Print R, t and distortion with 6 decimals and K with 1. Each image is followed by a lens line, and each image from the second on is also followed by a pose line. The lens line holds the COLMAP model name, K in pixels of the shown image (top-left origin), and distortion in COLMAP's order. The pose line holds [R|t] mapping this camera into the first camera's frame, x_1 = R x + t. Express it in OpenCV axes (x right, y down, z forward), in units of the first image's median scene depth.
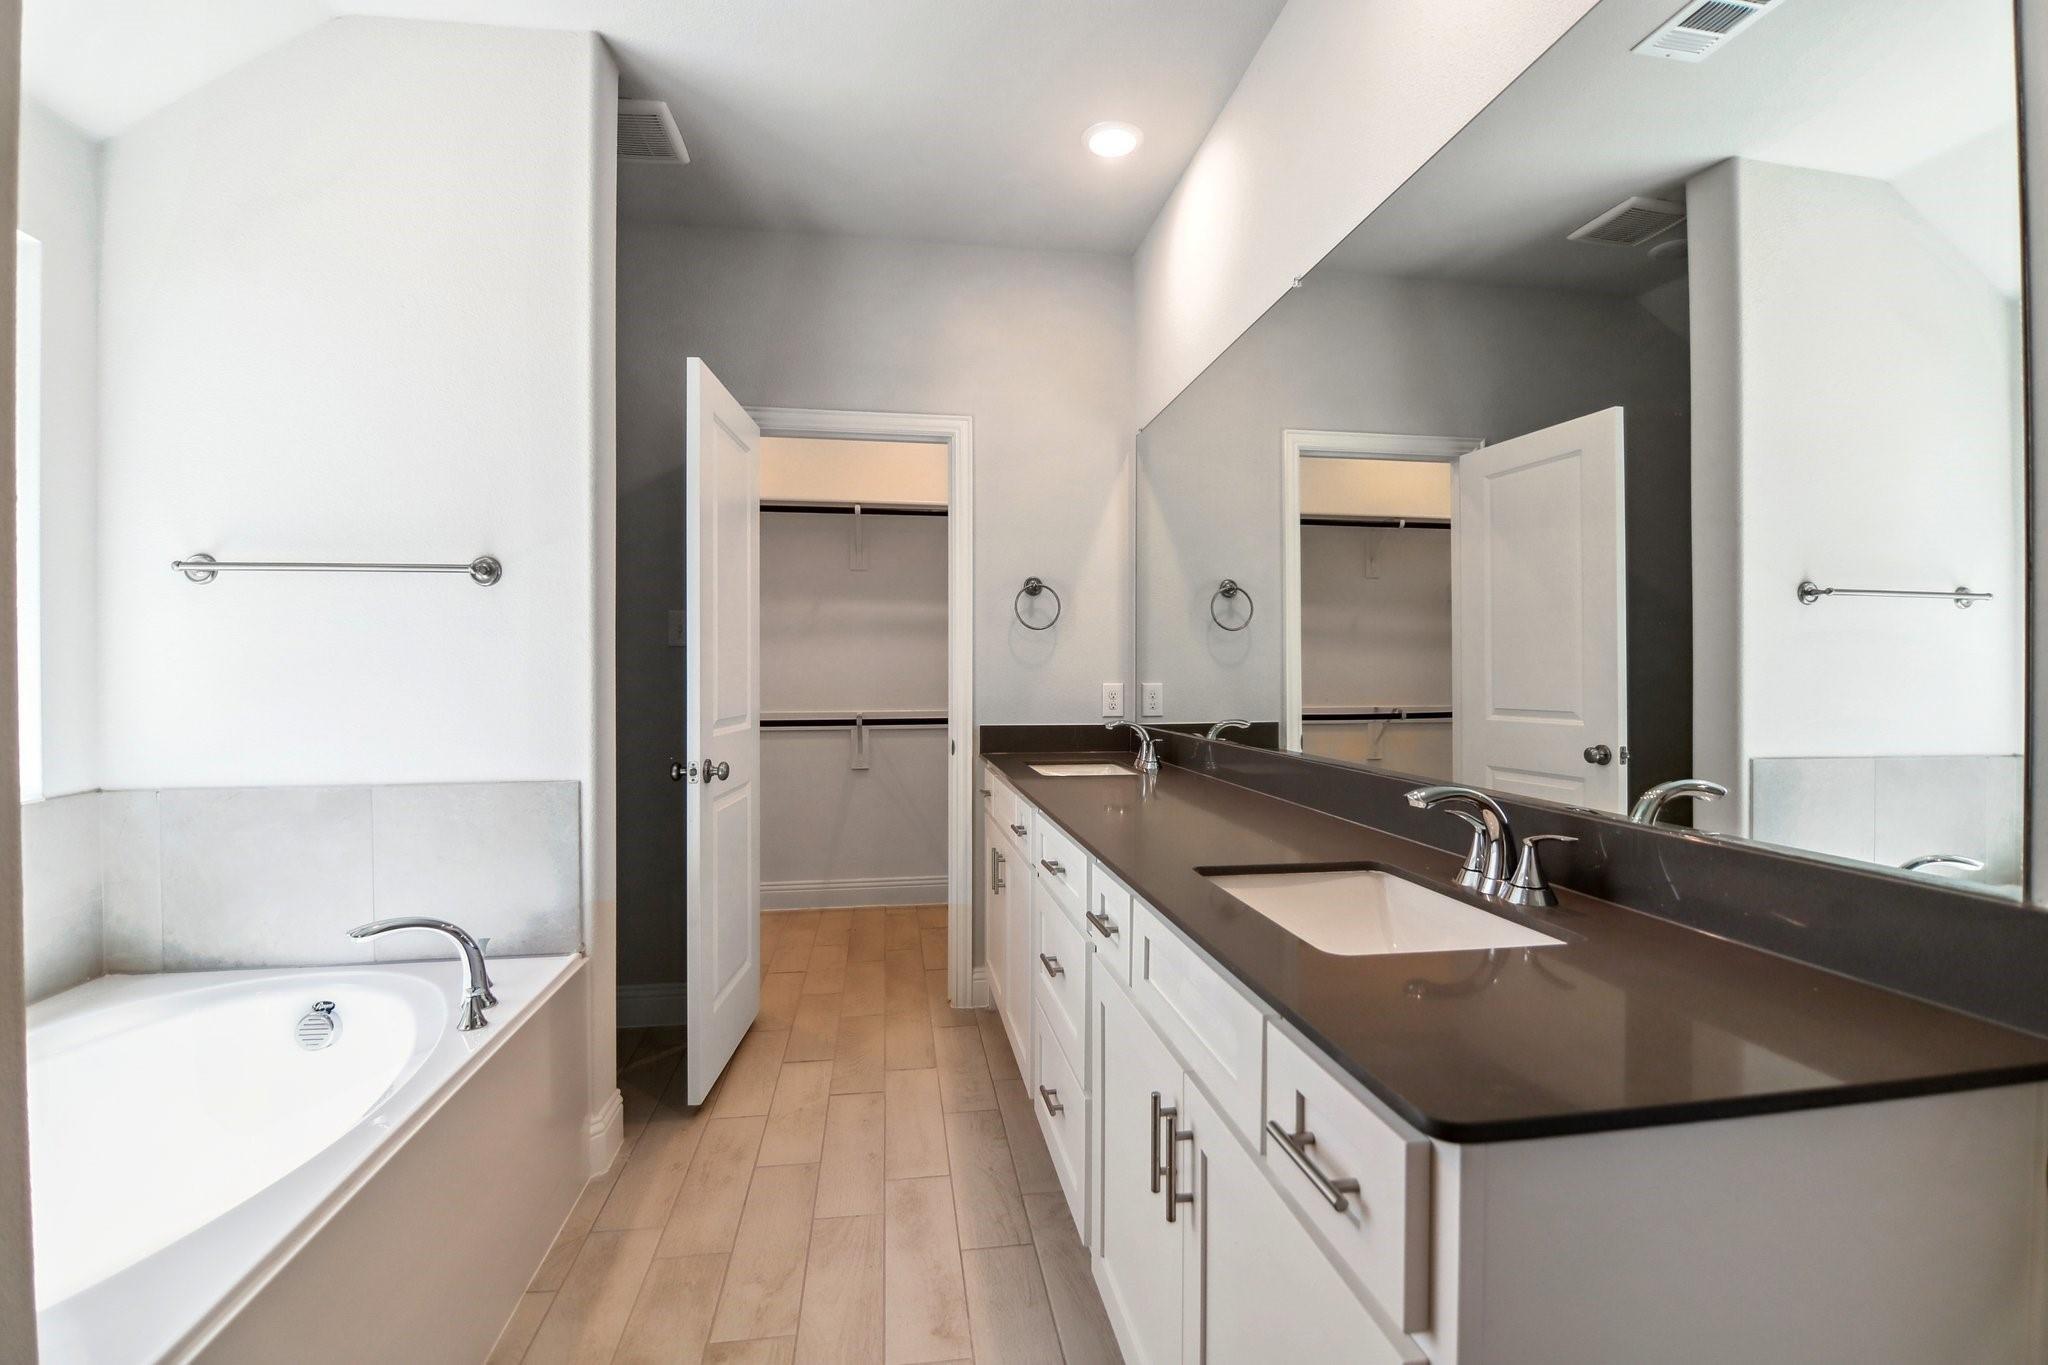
lens RADIAL K [[928.8, 0, 1024.0], [0, 928.8, 682.5], [0, 0, 1]] dist [-0.004722, -0.000728]
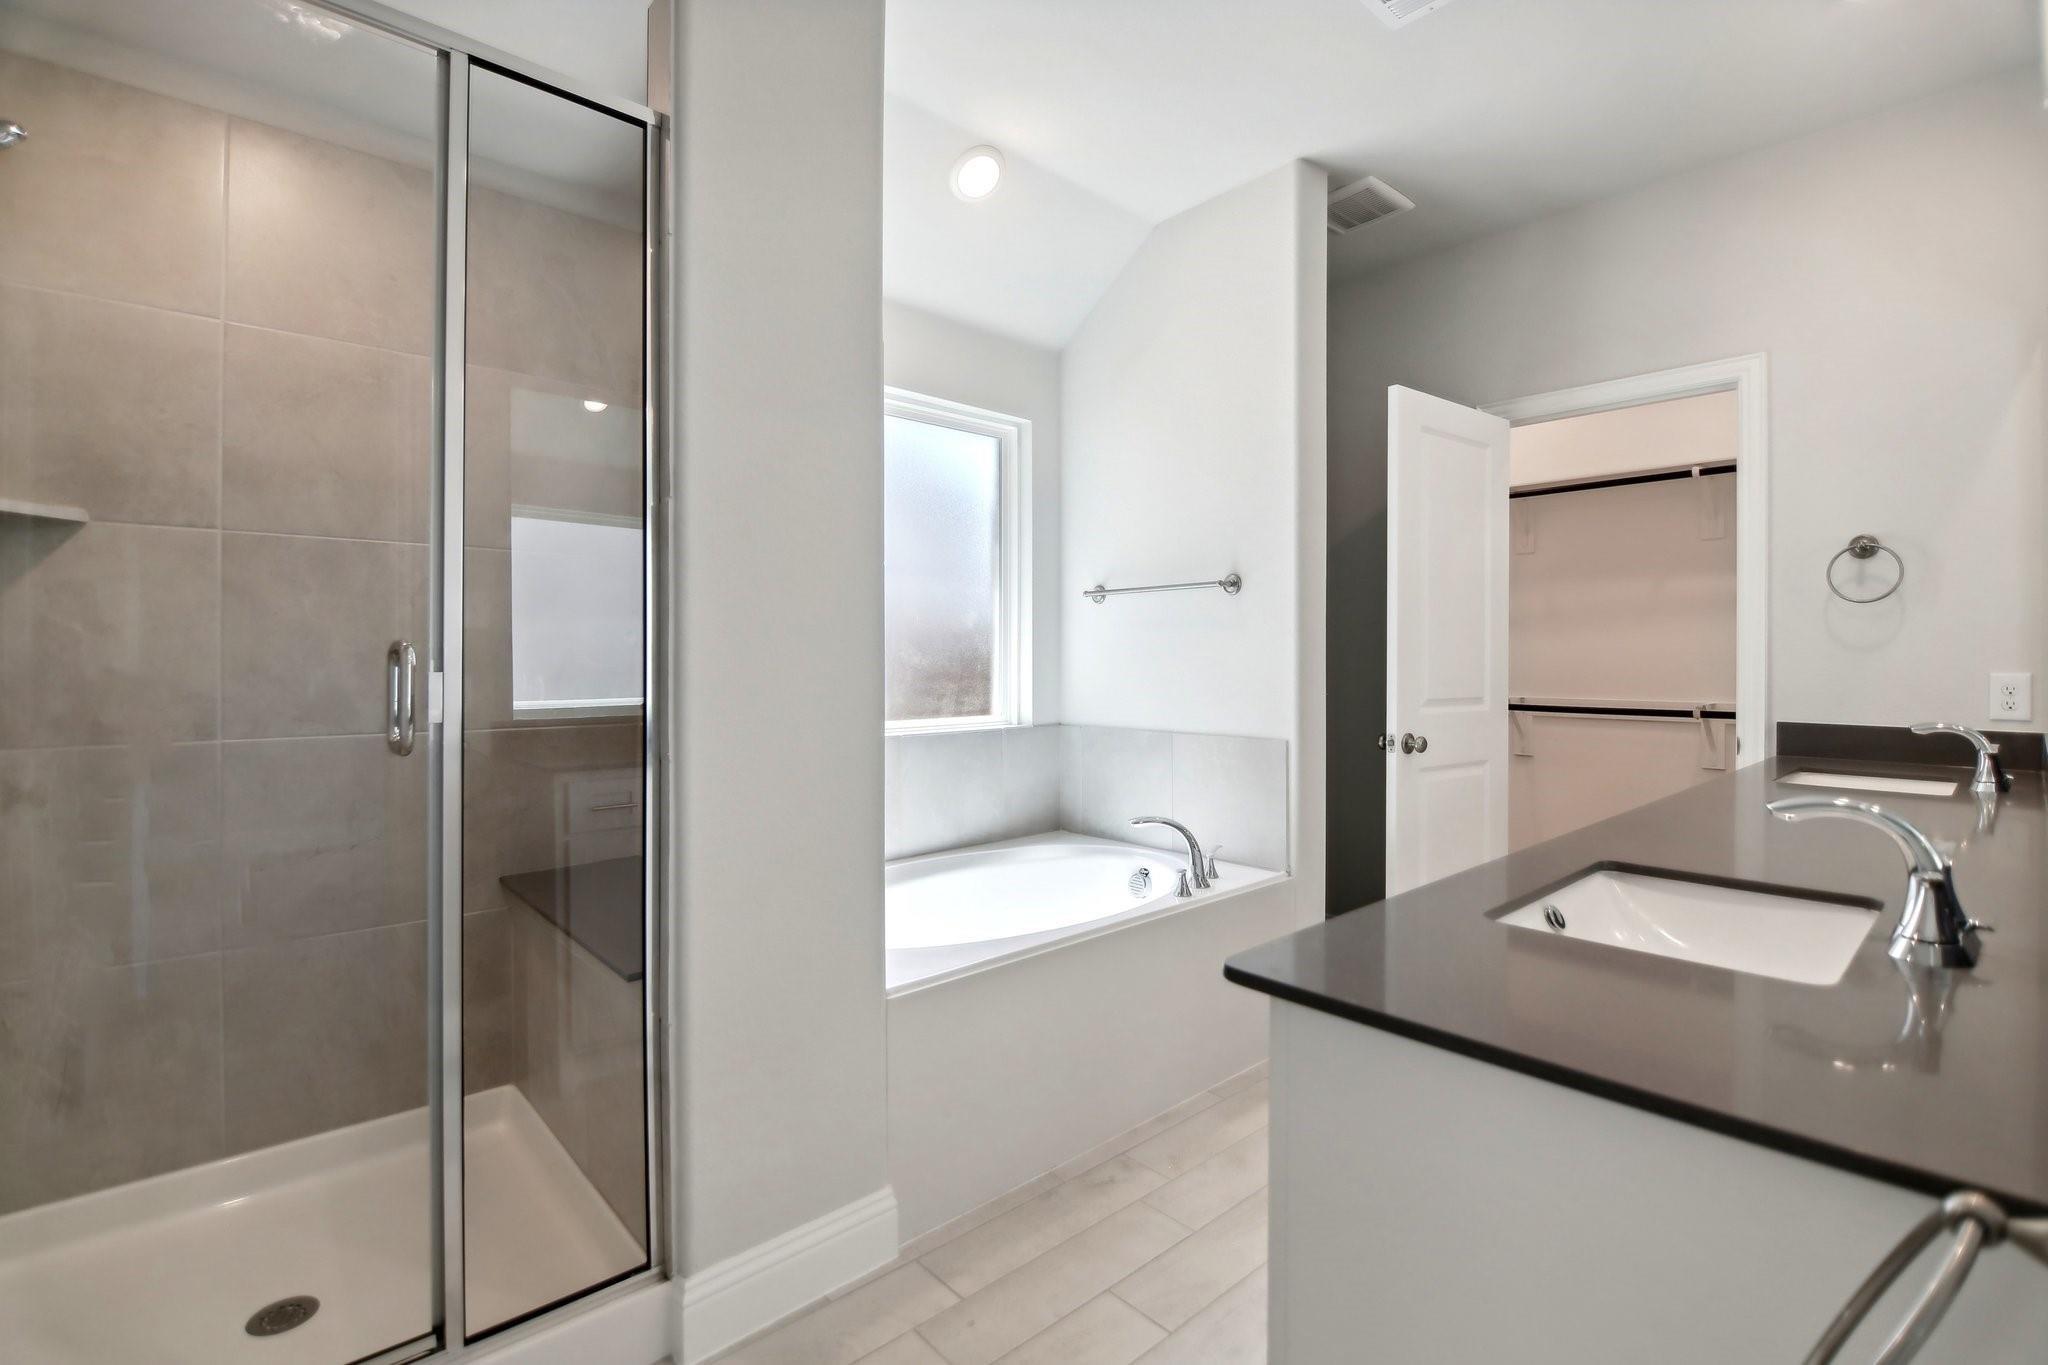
lens RADIAL K [[942.9, 0, 1035.3], [0, 942.9, 670.9], [0, 0, 1]] dist [-0.002584, -0.000374]
pose [[0.544966, 0.012480, -0.838365, 0.376468], [-0.009749, 0.999916, 0.008547, 0.000922], [0.838402, 0.003516, 0.545042, -0.015383]]
